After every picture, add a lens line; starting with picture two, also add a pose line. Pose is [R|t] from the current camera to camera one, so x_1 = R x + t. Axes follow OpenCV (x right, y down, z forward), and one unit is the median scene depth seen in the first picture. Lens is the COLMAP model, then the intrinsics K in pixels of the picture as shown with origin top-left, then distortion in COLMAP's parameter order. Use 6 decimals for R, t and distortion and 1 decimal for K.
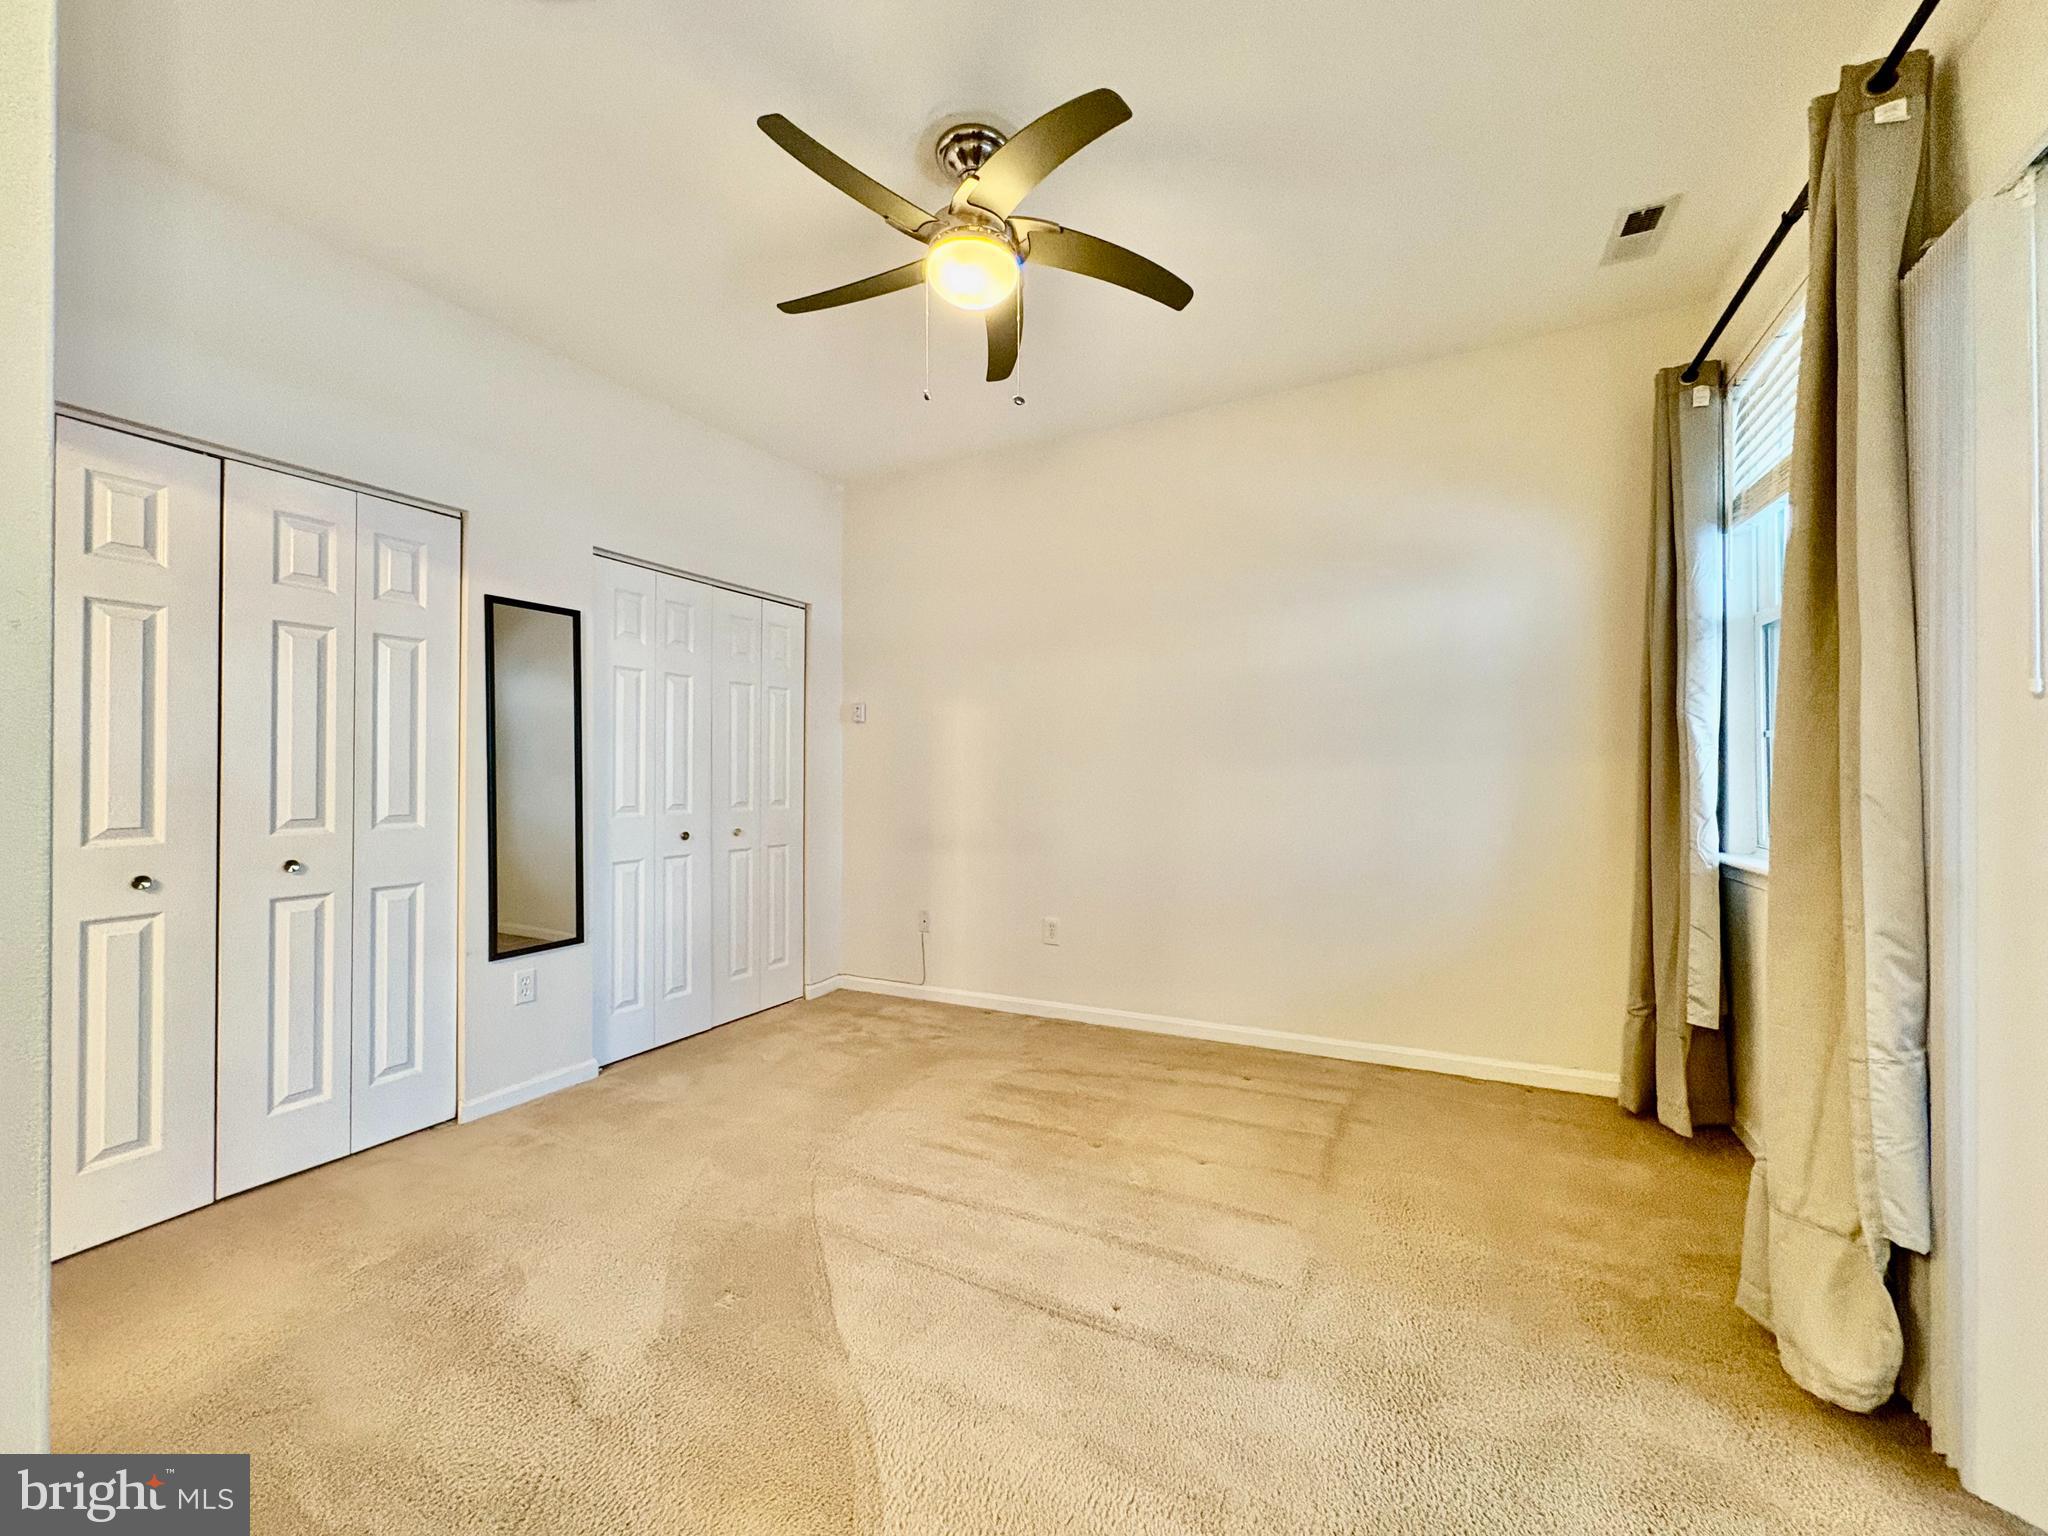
lens RADIAL K [[814.6, 0, 1022.5], [0, 814.6, 766.4], [0, 0, 1]] dist [-0.000766, 0.000297]
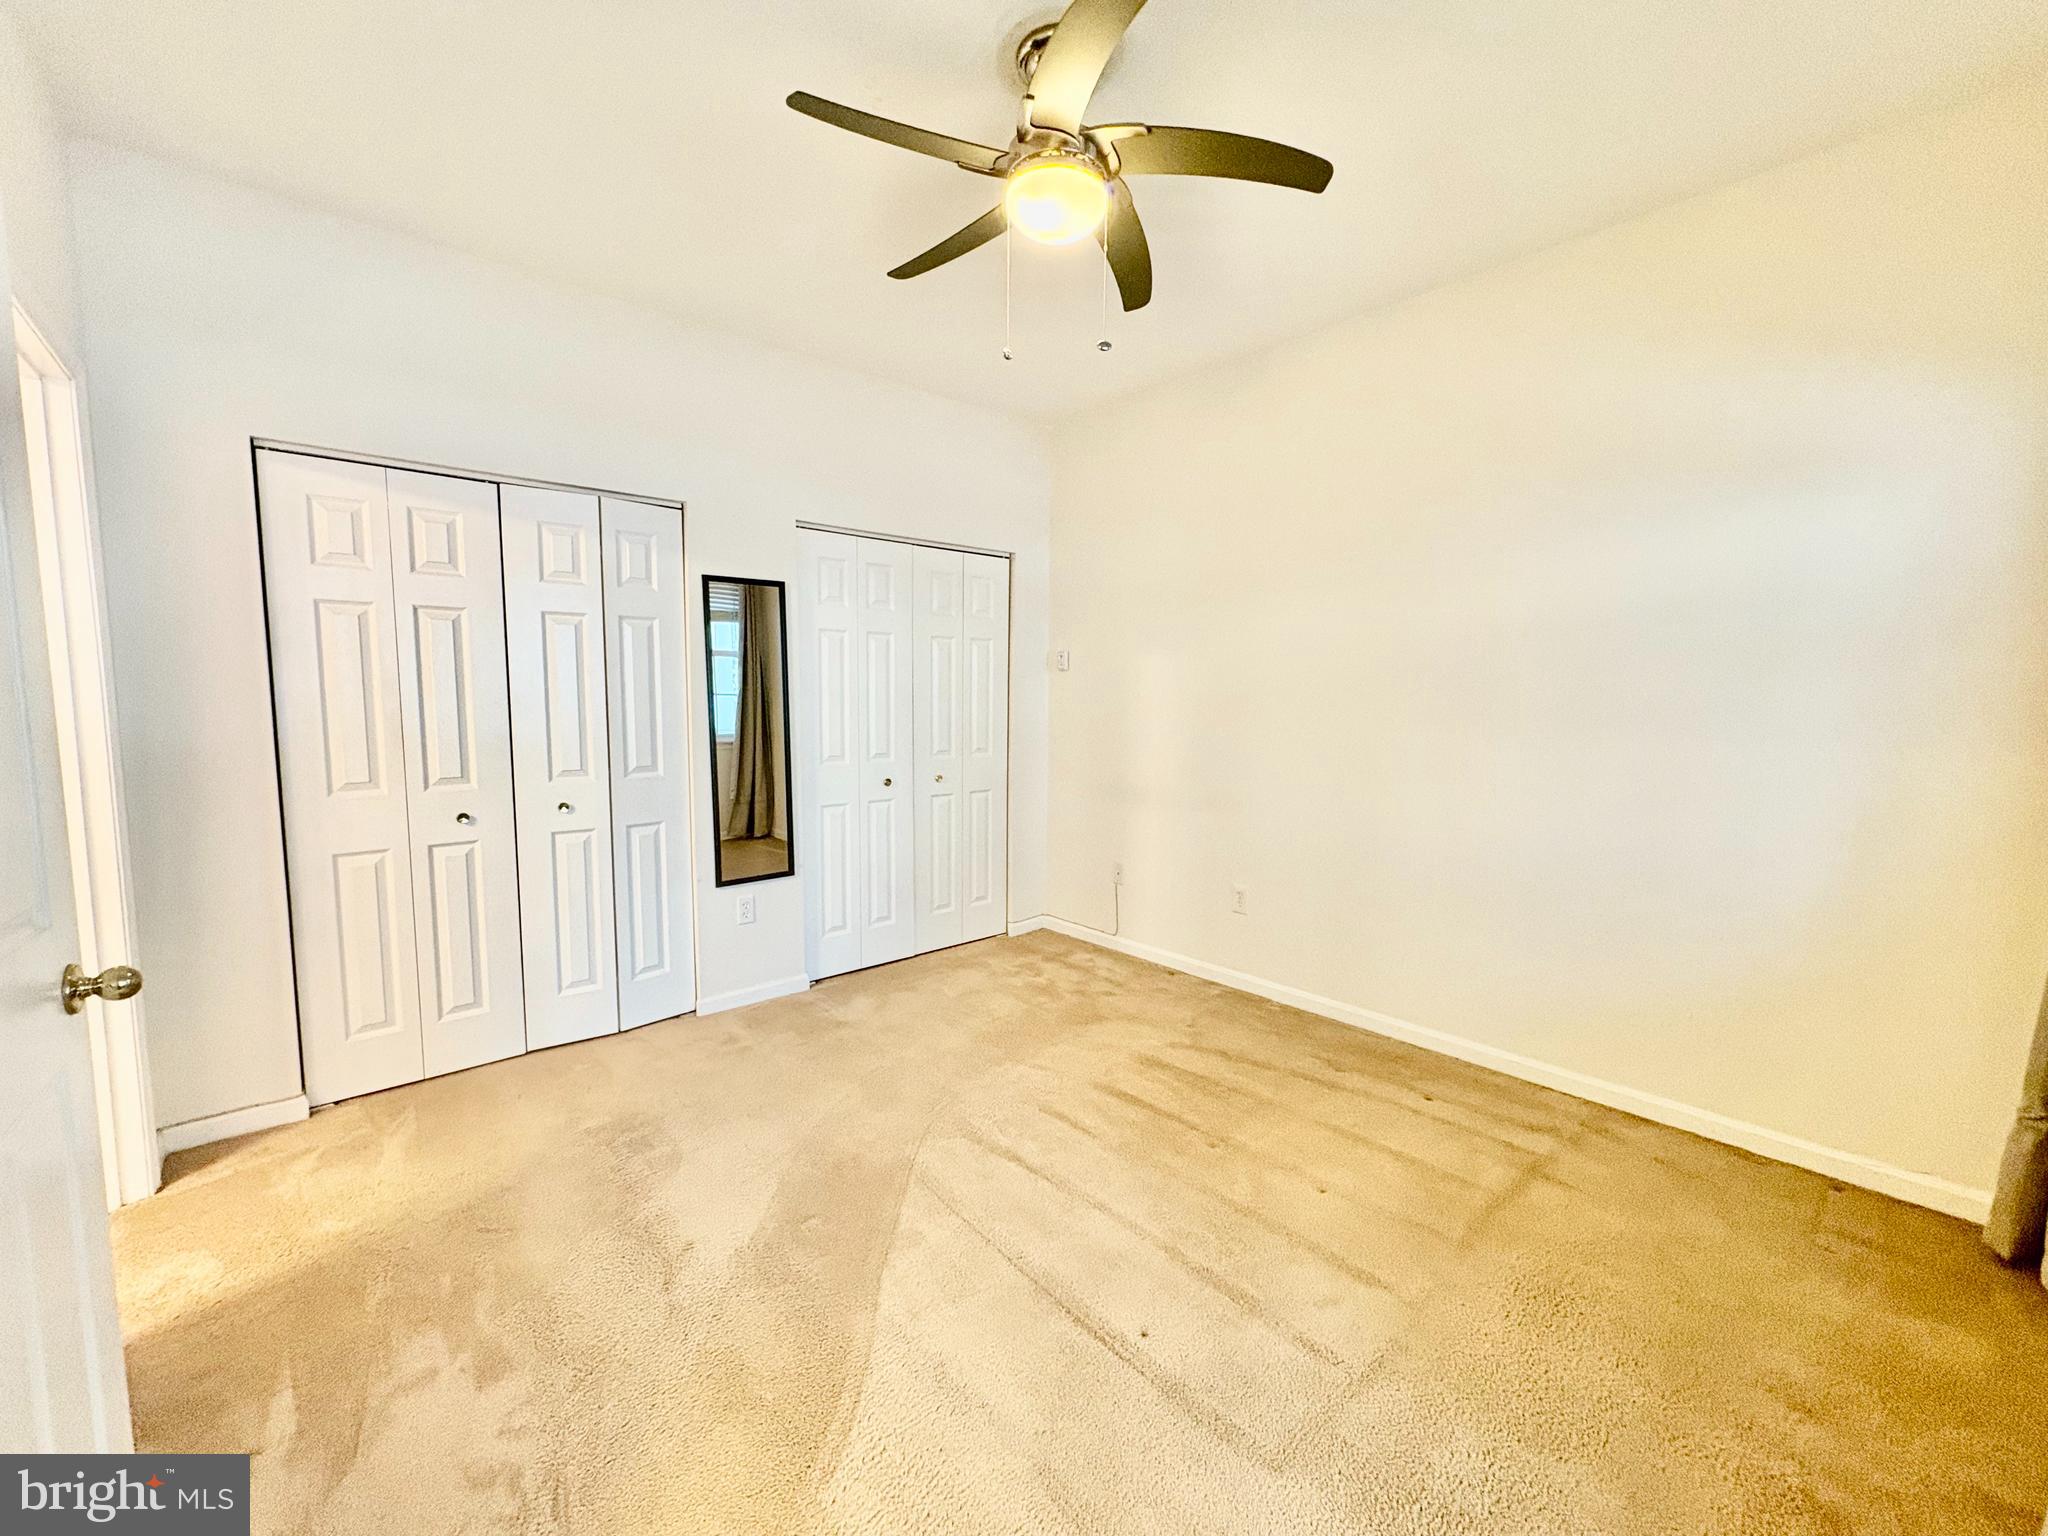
lens RADIAL K [[814.6, 0, 1022.5], [0, 814.6, 766.4], [0, 0, 1]] dist [-0.000766, 0.000297]
pose [[0.930759, 0.041974, -0.363217, 0.194323], [-0.004435, 0.994612, 0.103574, -0.064794], [0.365608, -0.094791, 0.925930, 0.077178]]
